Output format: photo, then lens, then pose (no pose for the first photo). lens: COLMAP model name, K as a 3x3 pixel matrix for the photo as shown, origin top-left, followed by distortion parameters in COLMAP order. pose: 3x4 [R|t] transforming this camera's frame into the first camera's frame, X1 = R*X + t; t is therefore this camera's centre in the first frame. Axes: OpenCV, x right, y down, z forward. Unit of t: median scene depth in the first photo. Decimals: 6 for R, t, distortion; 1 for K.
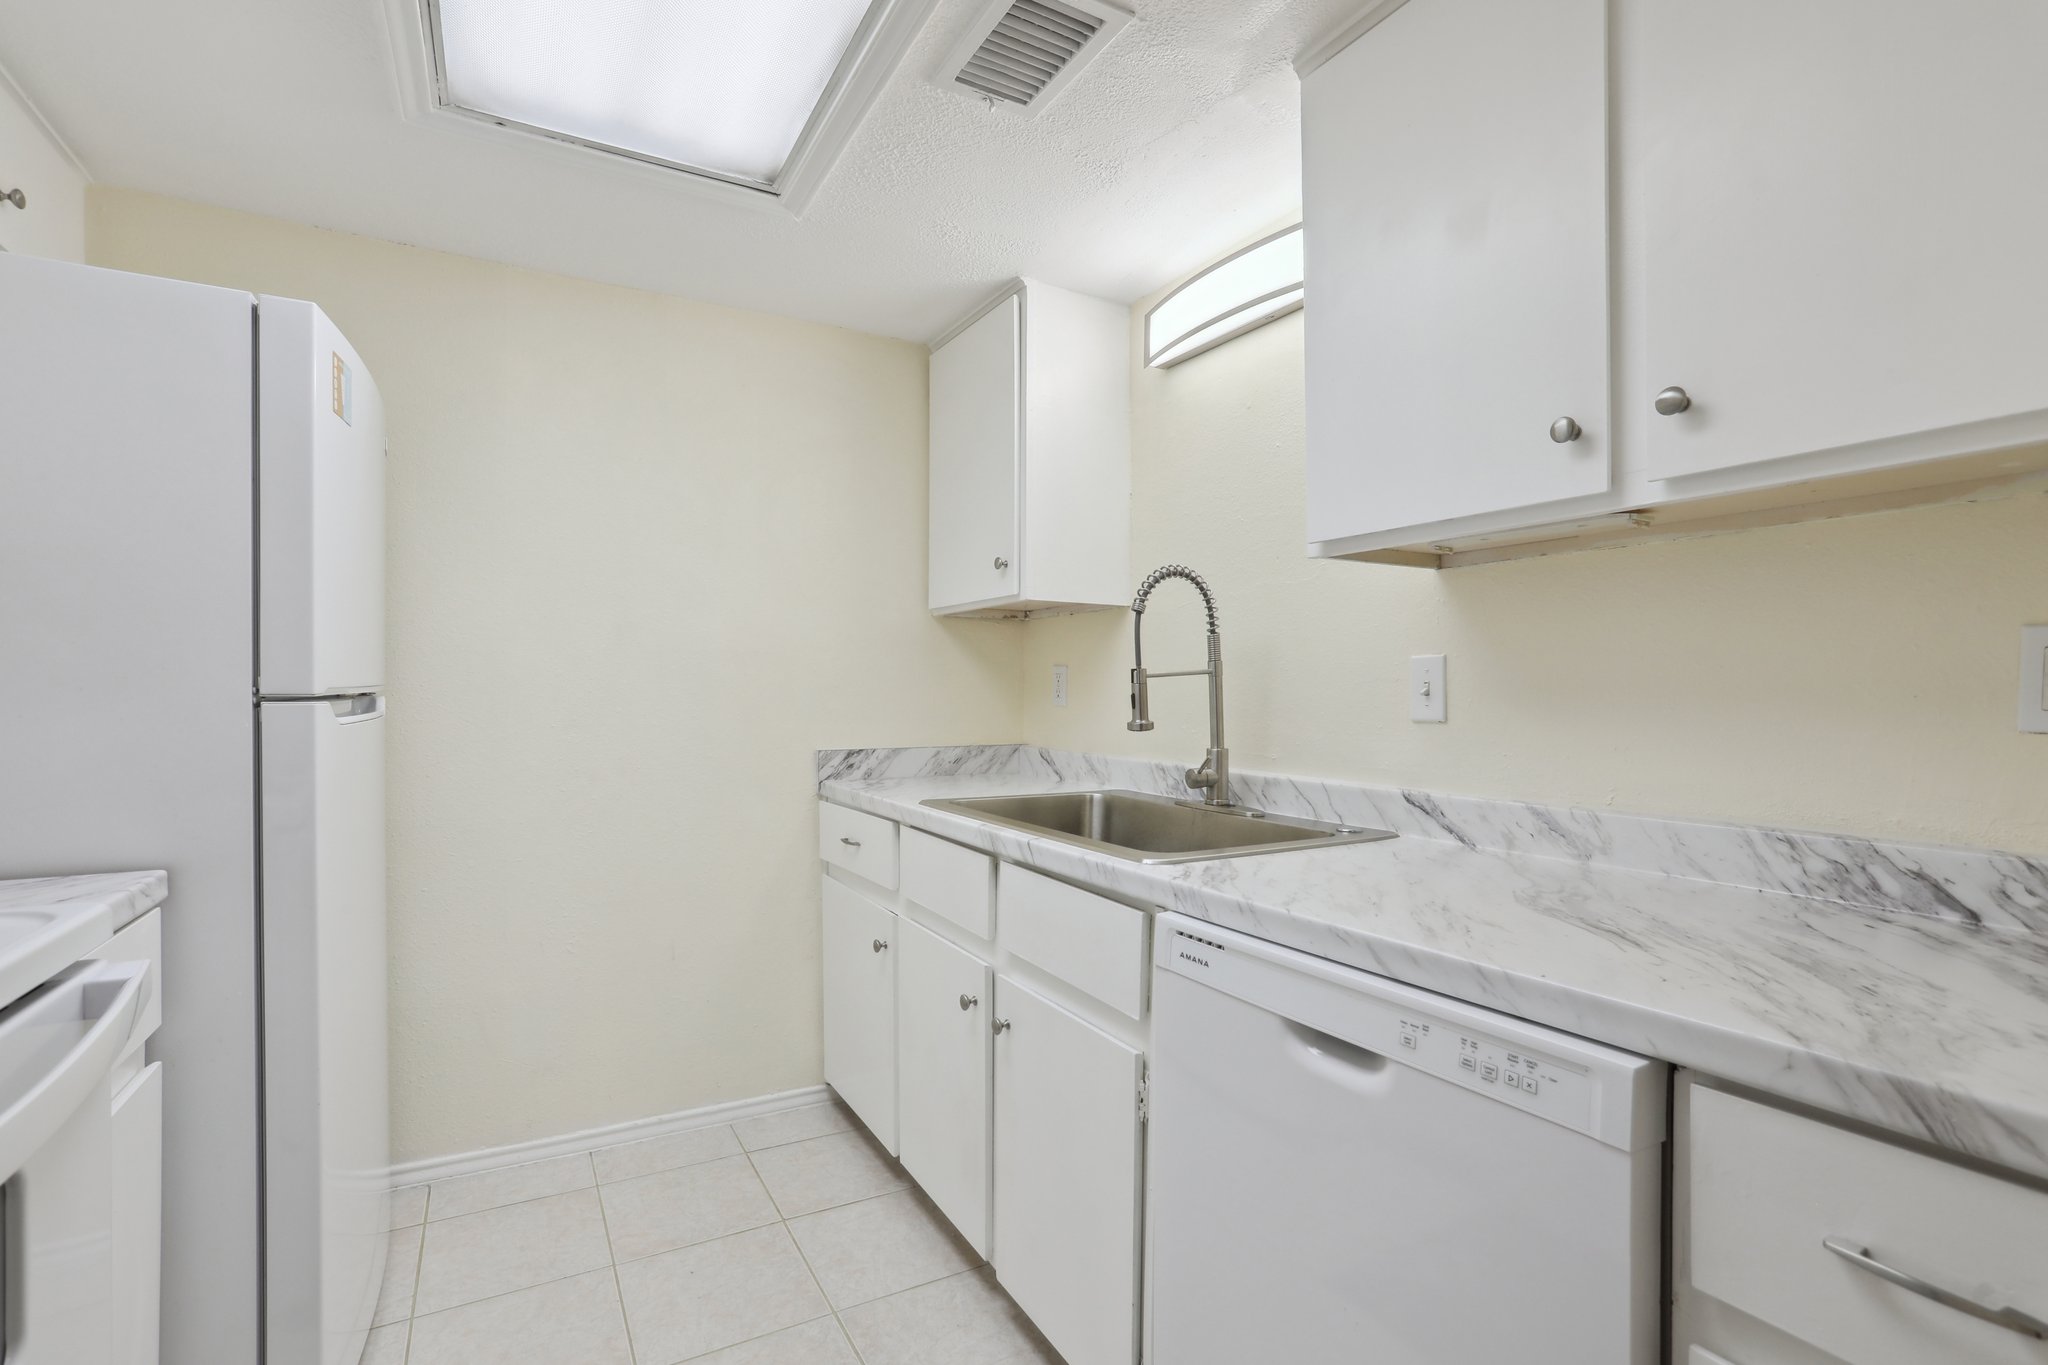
lens RADIAL K [[961.1, 0, 1015.0], [0, 961.1, 689.6], [0, 0, 1]] dist [-0.073599, 0.041447]
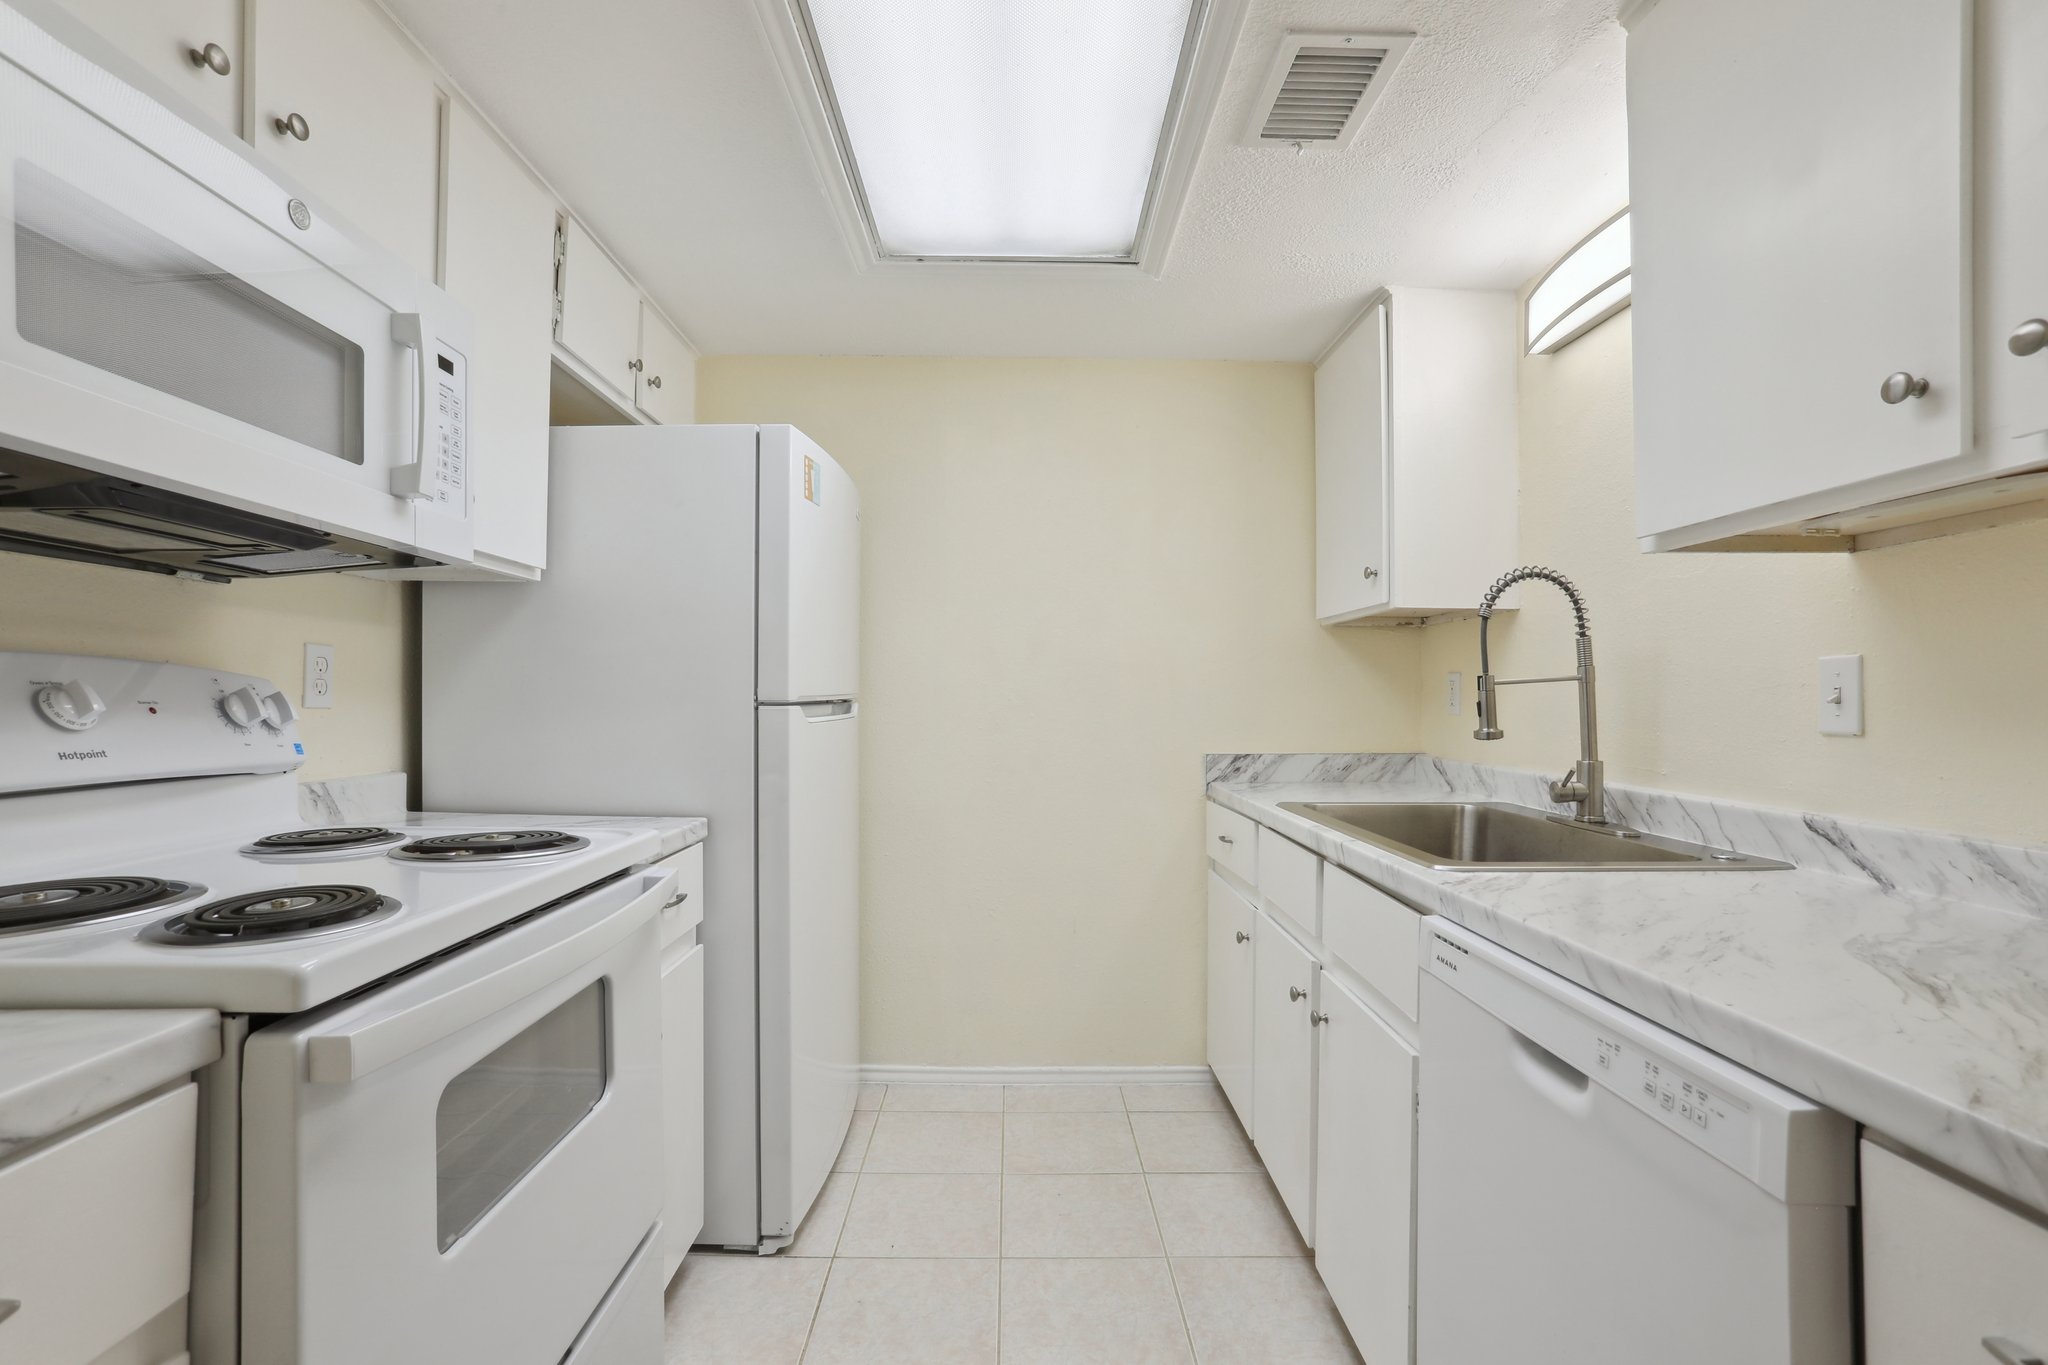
lens RADIAL K [[936.6, 0, 992.4], [0, 936.6, 677.2], [0, 0, 1]] dist [-0.060769, 0.024572]
pose [[0.872041, -0.011010, -0.489308, 0.158075], [-0.000057, 0.999745, -0.022596, 0.001034], [0.489432, 0.019733, 0.871818, -0.059902]]
